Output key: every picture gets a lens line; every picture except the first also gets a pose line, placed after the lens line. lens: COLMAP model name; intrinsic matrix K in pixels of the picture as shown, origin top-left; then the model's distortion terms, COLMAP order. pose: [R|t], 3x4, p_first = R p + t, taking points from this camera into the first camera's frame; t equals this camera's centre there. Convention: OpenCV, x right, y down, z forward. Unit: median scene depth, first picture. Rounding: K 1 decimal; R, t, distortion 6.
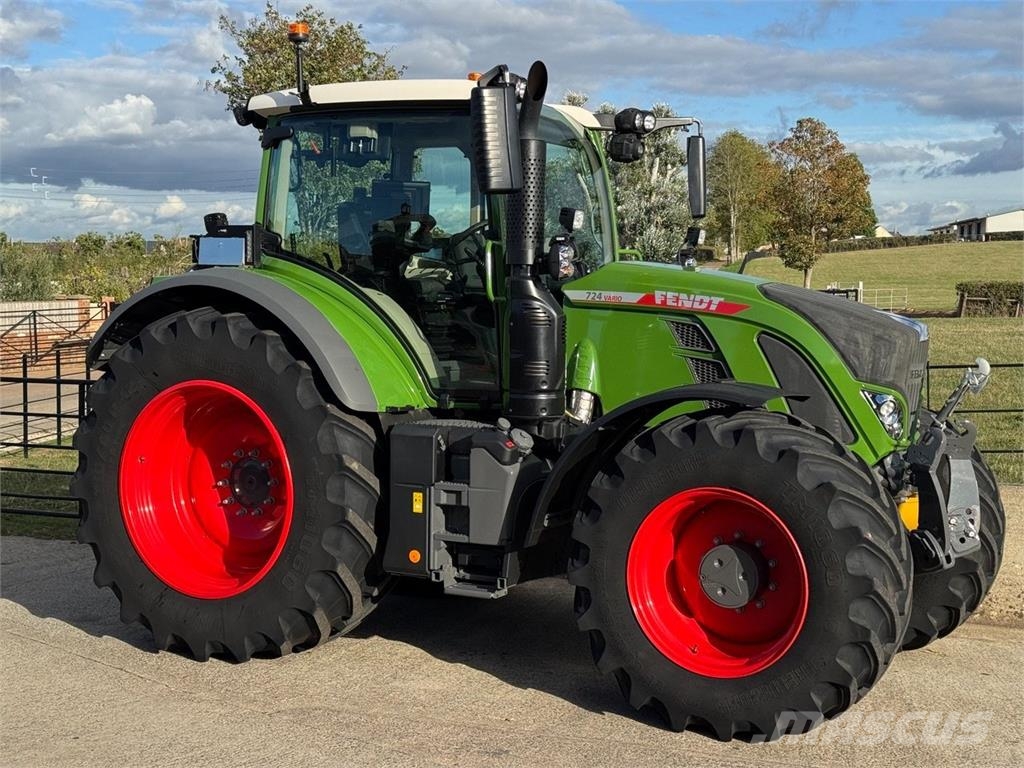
lens RADIAL K [[1702.0, 0, 513.7], [0, 1702.0, 416.2], [0, 0, 1]] dist [0.164706, -0.104254]
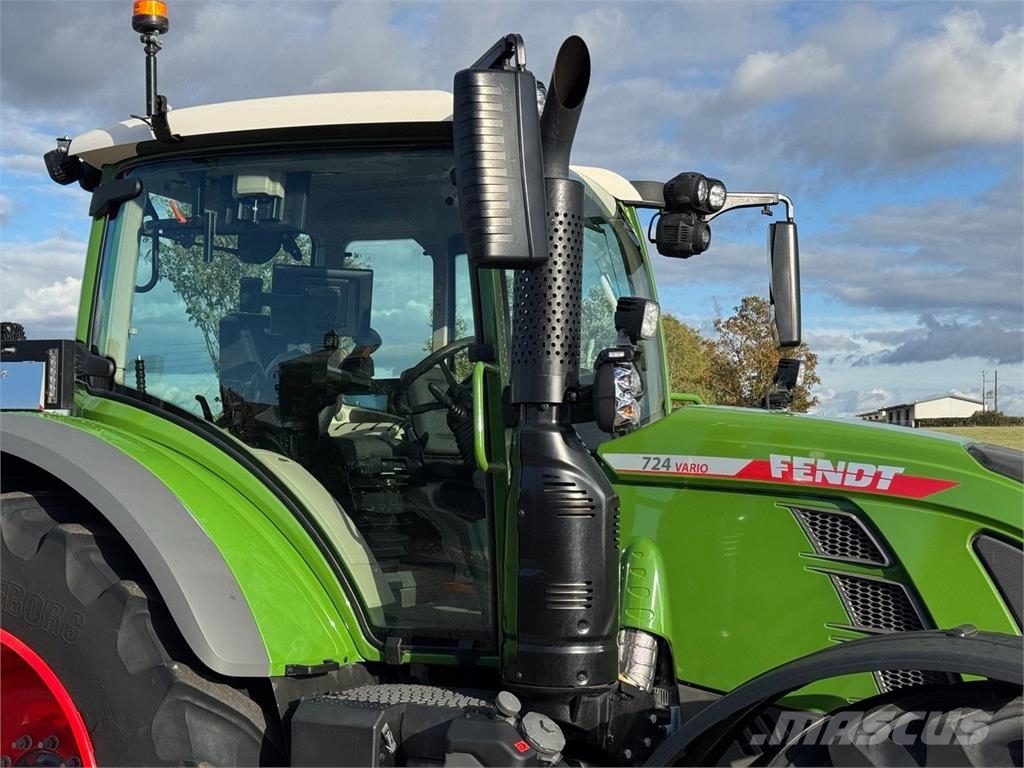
lens RADIAL K [[1563.0, 0, 505.5], [0, 1563.0, 401.8], [0, 0, 1]] dist [0.130449, -0.005332]
pose [[0.999266, 0.005467, 0.037920, -0.023855], [-0.000896, 0.992828, -0.119551, -0.028144], [-0.038301, 0.119429, 0.992104, 0.476125]]
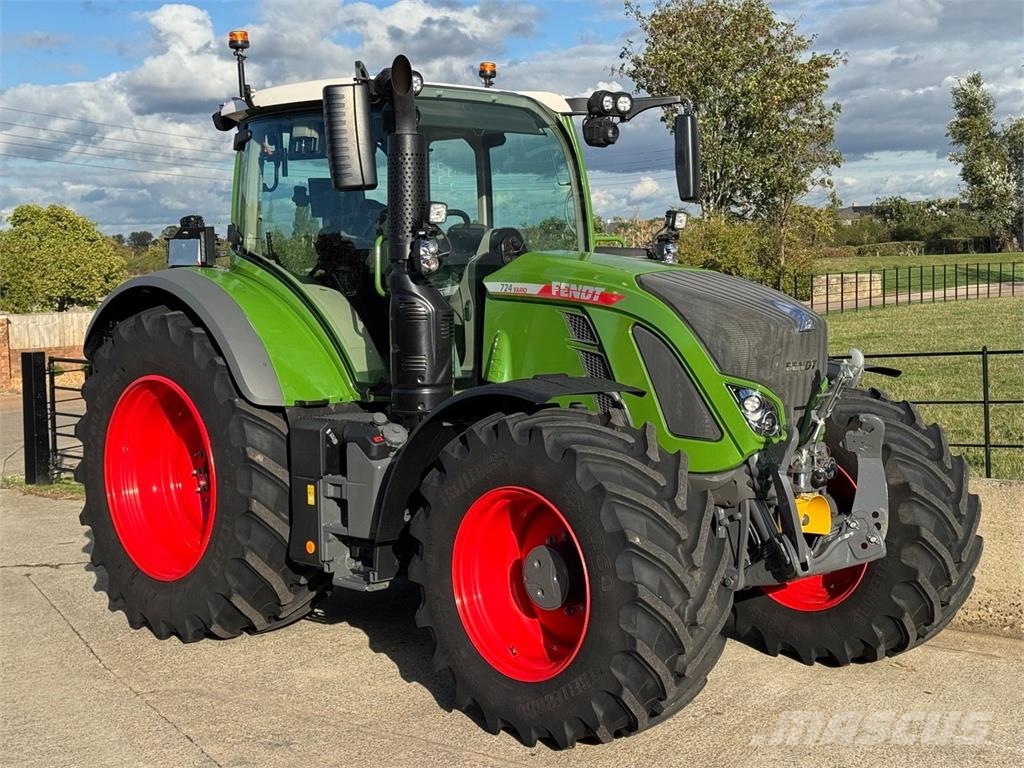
lens RADIAL K [[1702.0, 0, 513.7], [0, 1702.0, 416.2], [0, 0, 1]] dist [0.164706, -0.104254]
pose [[0.943189, 0.003353, -0.332240, 0.378031], [0.001927, 0.999877, 0.015562, -0.011601], [0.332251, -0.015318, 0.943066, 0.071328]]
